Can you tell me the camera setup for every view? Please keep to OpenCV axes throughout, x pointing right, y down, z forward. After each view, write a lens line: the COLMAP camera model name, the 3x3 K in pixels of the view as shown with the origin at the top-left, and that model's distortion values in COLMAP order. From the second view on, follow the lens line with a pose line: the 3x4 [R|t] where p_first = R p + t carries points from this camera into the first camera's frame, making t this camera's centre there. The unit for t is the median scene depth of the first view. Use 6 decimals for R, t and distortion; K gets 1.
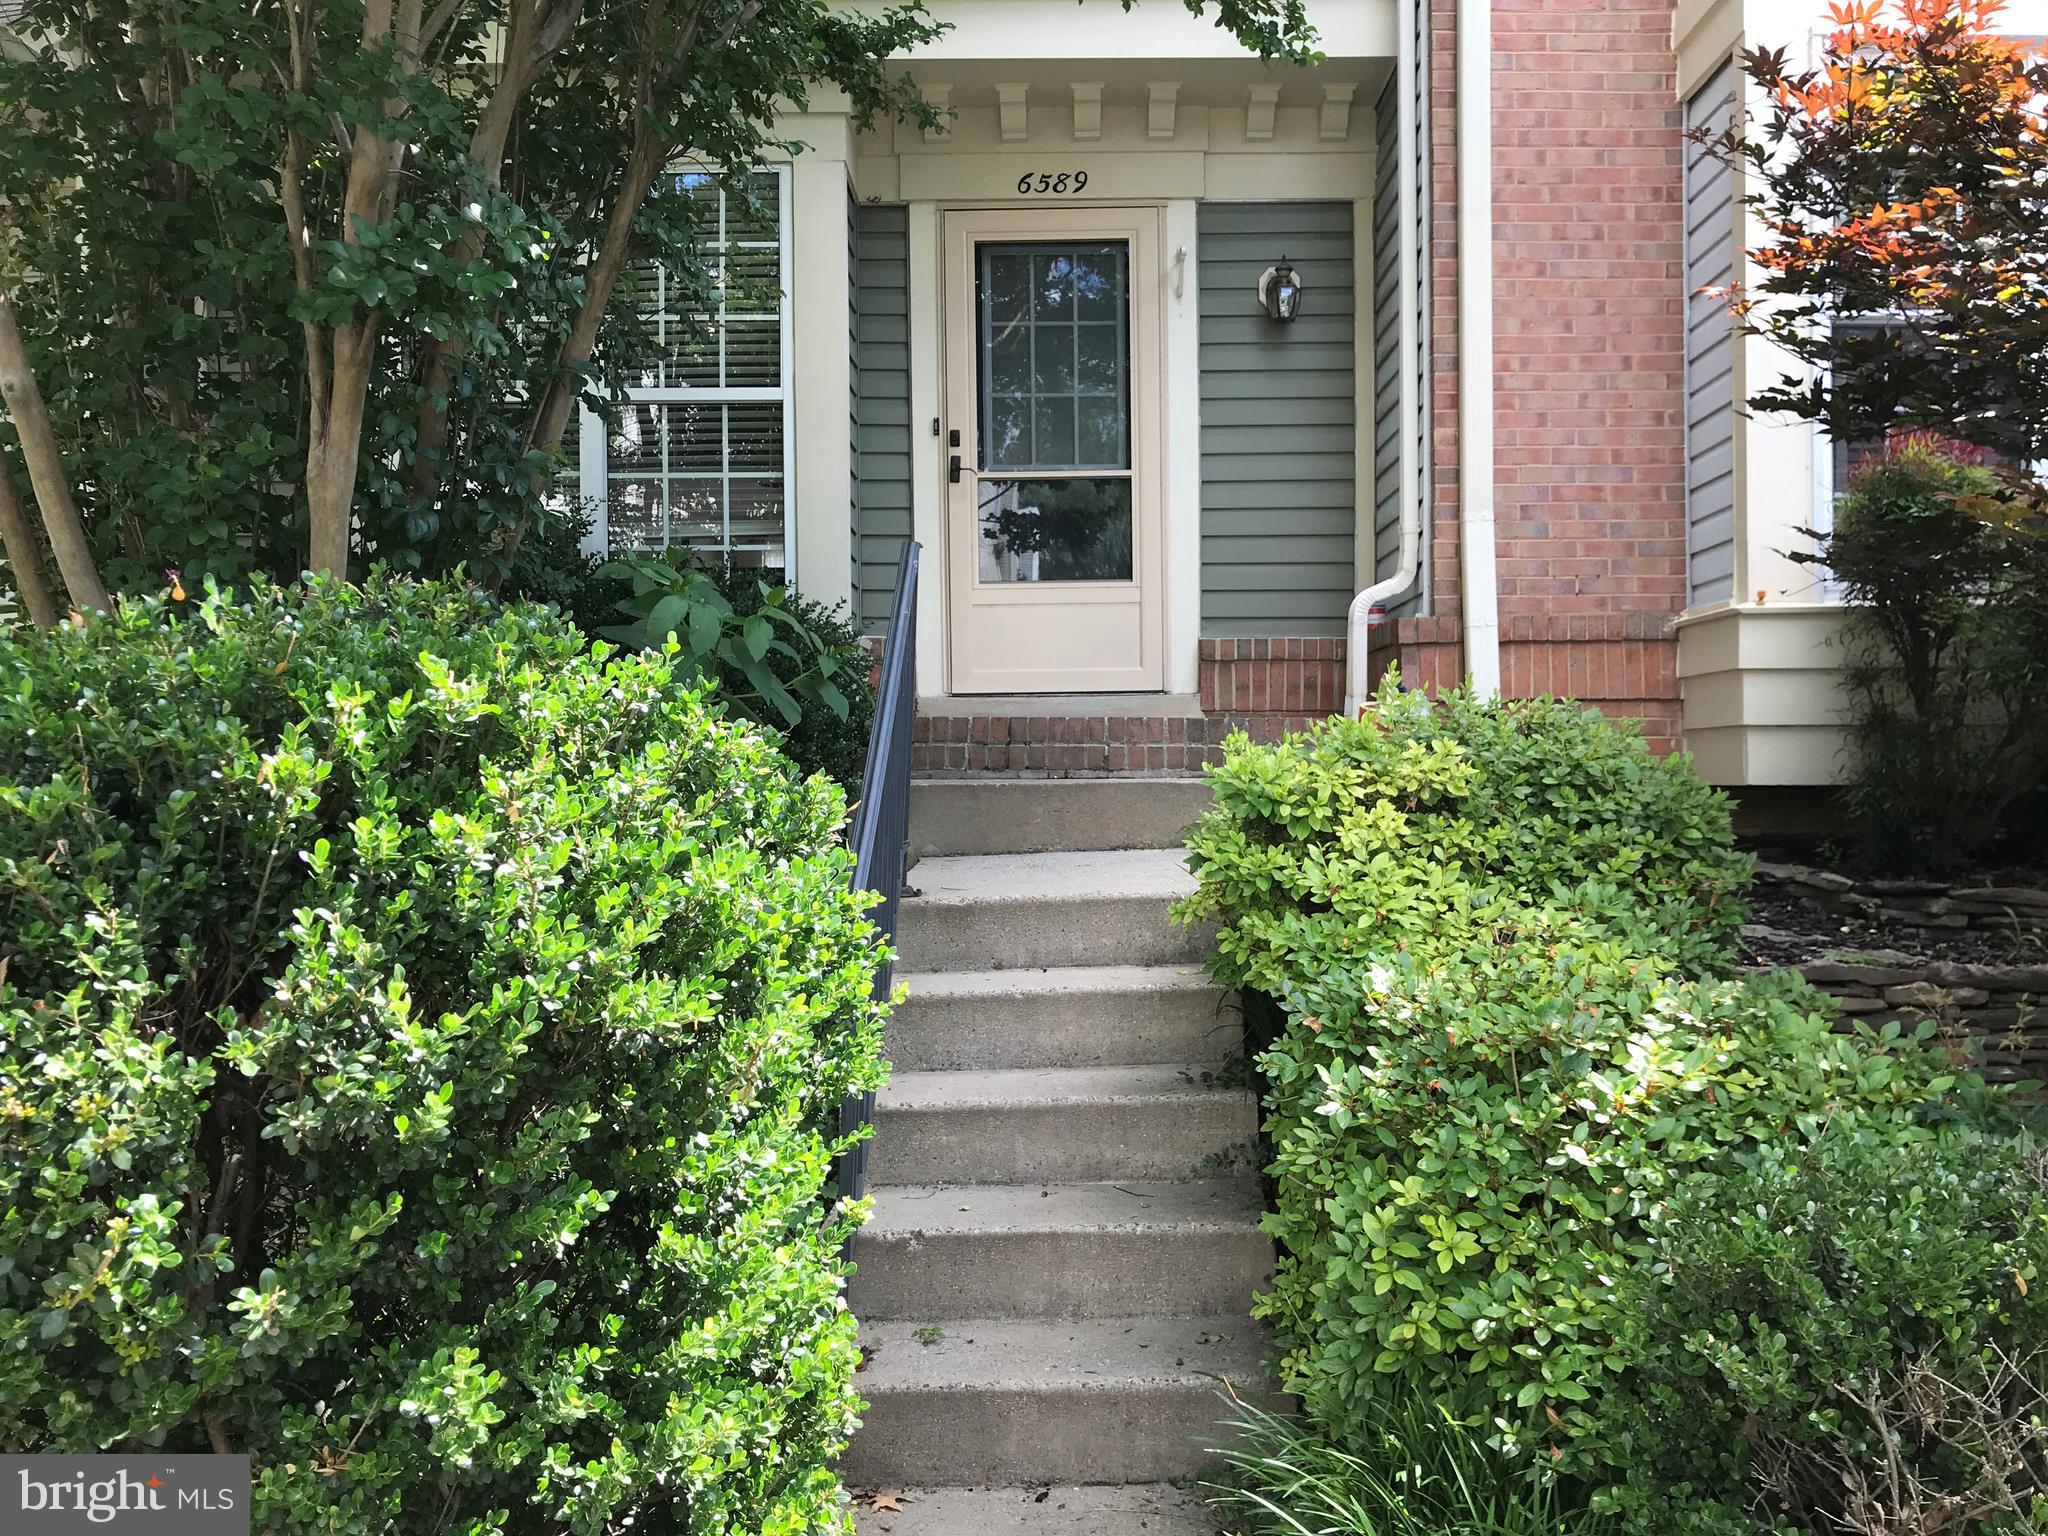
lens RADIAL K [[1675.0, 0, 1031.9], [0, 1675.0, 791.9], [0, 0, 1]] dist [-0.001207, -0.008638]
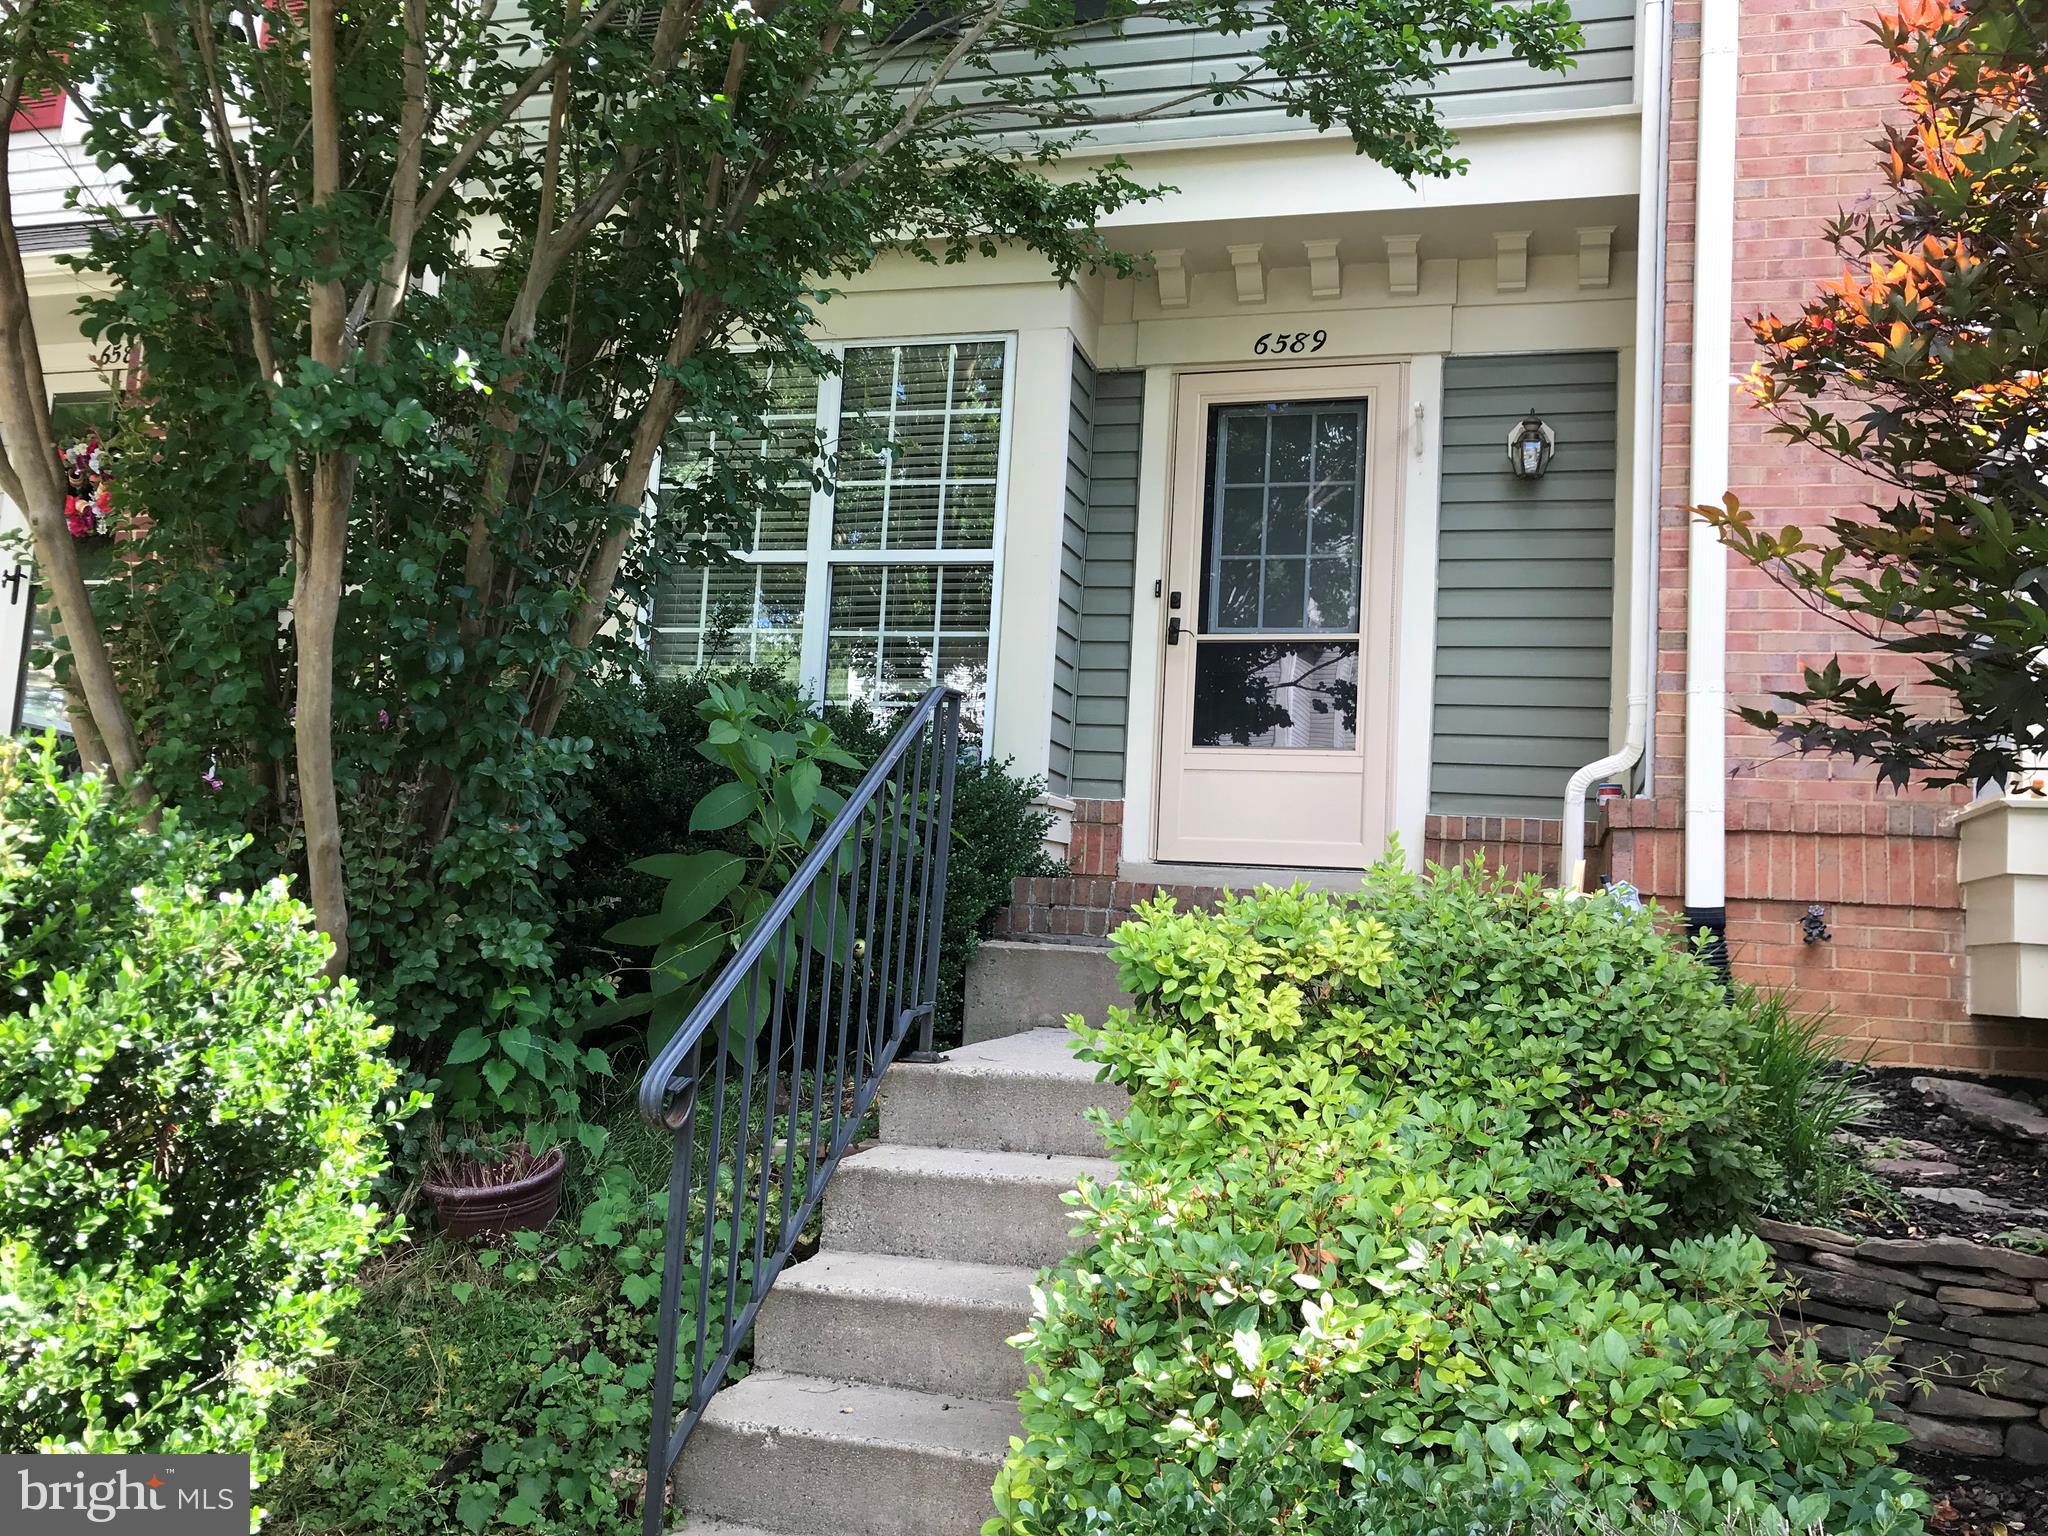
lens RADIAL K [[1658.4, 0, 1027.2], [0, 1658.4, 779.1], [0, 0, 1]] dist [0.016433, -0.043720]
pose [[0.959602, 0.037114, -0.278902, 0.154586], [-0.068199, 0.992383, -0.102590, -0.002028], [0.272970, 0.117466, 0.954824, 0.069038]]
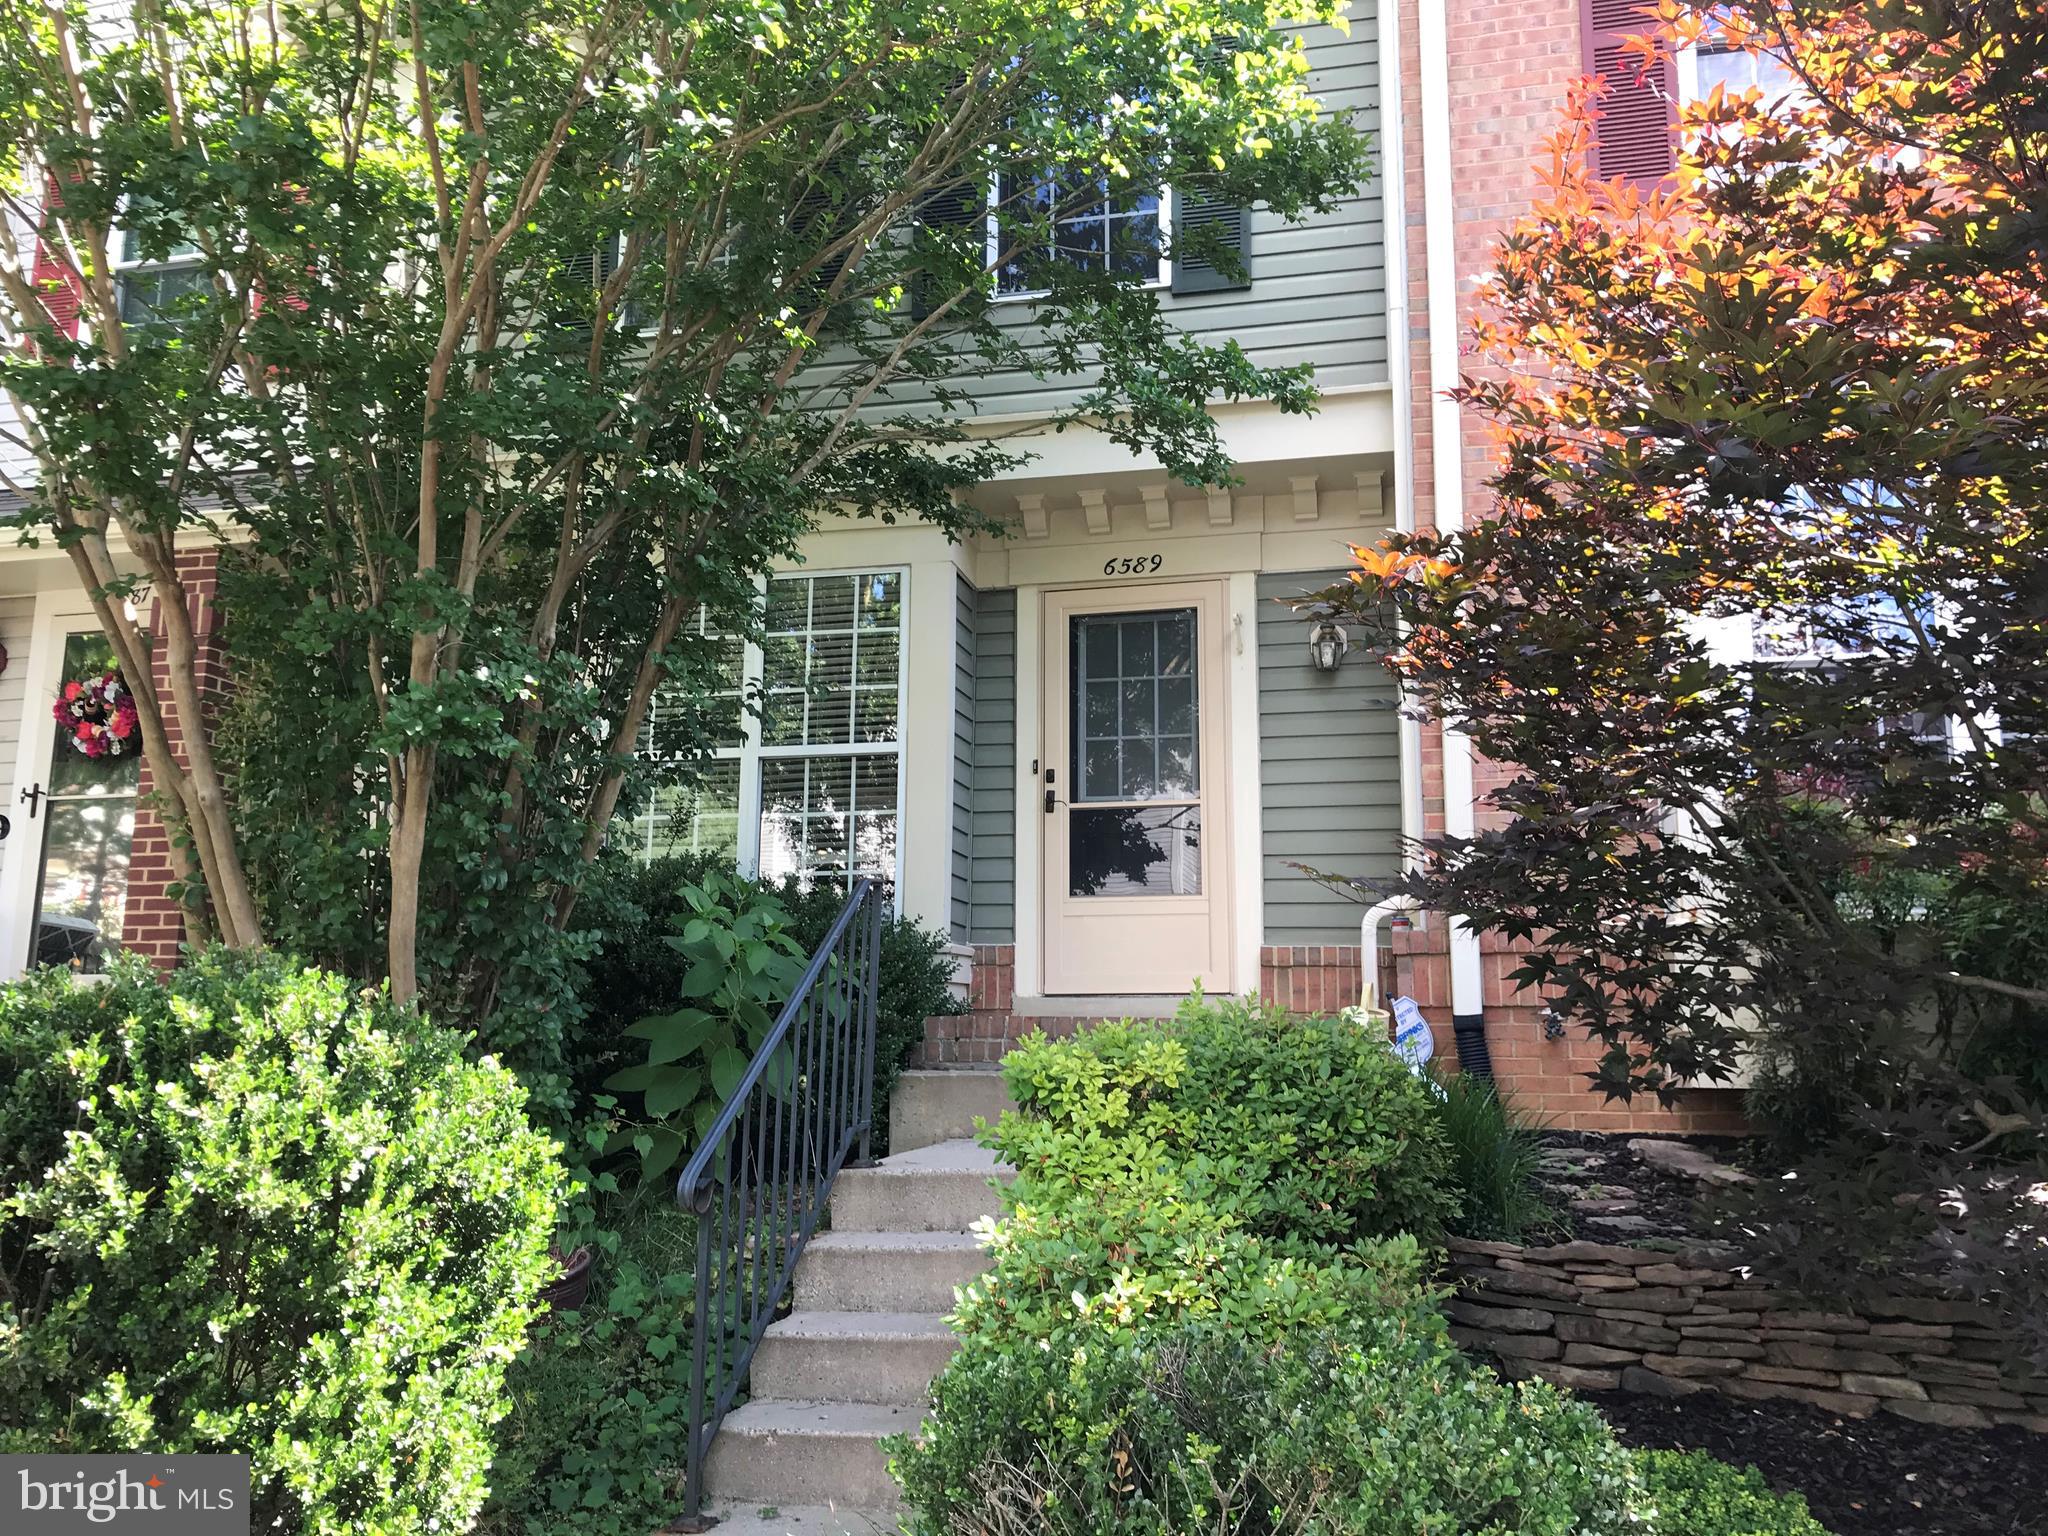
lens RADIAL K [[1646.9, 0, 1030.5], [0, 1646.9, 782.1], [0, 0, 1]] dist [0.011343, -0.013356]
pose [[0.975562, -0.022528, -0.218568, 0.208379], [-0.016876, 0.984110, -0.176755, -0.001724], [0.219077, 0.176123, 0.959680, -0.127458]]
